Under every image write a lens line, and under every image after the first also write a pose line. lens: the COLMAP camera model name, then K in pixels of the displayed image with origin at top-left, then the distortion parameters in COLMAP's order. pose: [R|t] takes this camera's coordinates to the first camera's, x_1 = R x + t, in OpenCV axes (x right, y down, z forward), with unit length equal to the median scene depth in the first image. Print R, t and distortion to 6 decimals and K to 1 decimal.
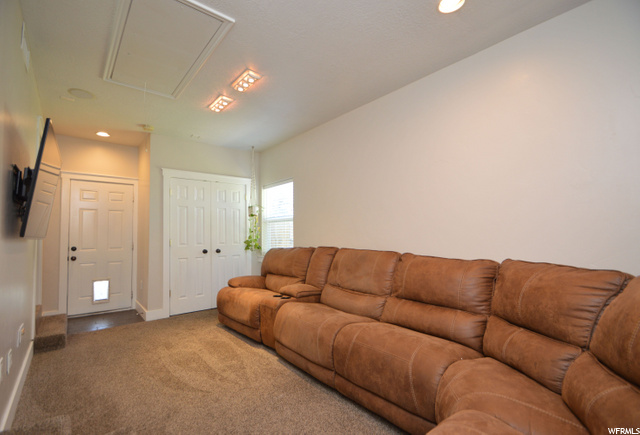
lens RADIAL K [[290.9, 0, 320.2], [0, 290.9, 218.5], [0, 0, 1]] dist [-0.000238, -0.000002]
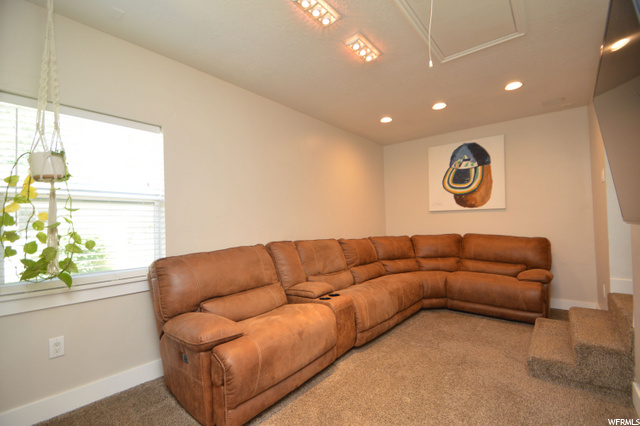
lens RADIAL K [[293.6, 0, 320.0], [0, 293.6, 213.0], [0, 0, 1]] dist [0.000268, -0.000087]
pose [[-0.163169, 0.035681, 0.985953, -0.930650], [-0.039904, 0.998289, -0.042732, 0.047433], [-0.985791, -0.046316, -0.161466, 1.080051]]
